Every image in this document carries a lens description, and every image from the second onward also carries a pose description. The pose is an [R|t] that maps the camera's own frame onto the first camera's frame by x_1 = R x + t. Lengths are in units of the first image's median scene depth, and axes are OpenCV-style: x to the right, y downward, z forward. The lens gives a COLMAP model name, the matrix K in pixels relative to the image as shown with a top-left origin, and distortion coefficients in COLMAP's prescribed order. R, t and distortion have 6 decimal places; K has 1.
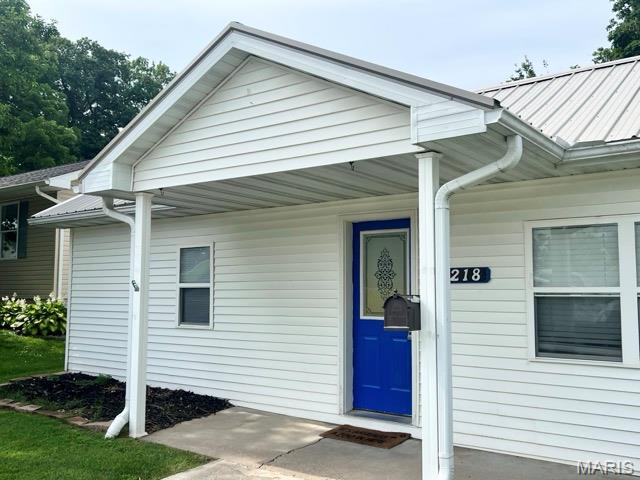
lens RADIAL K [[617.0, 0, 319.8], [0, 617.0, 241.8], [0, 0, 1]] dist [0.008040, 0.000000]
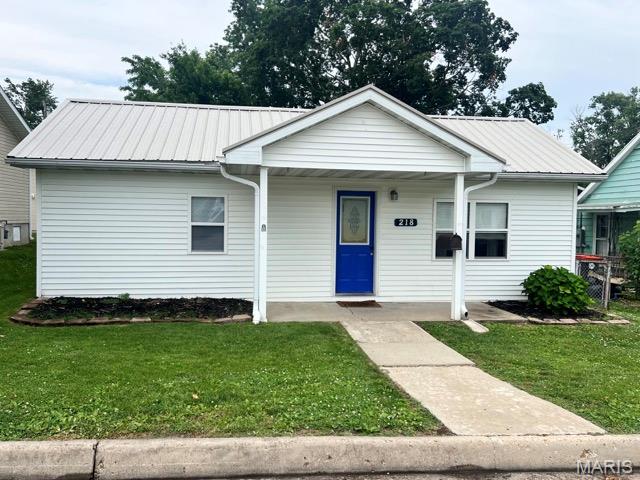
lens RADIAL K [[478.0, 0, 320.4], [0, 478.0, 239.3], [0, 0, 1]] dist [0.056682, -0.059334]
pose [[0.713766, -0.026041, 0.699900, -0.949512], [-0.069355, 0.991769, 0.107630, -0.037147], [-0.696942, -0.125364, 0.706085, 0.045303]]
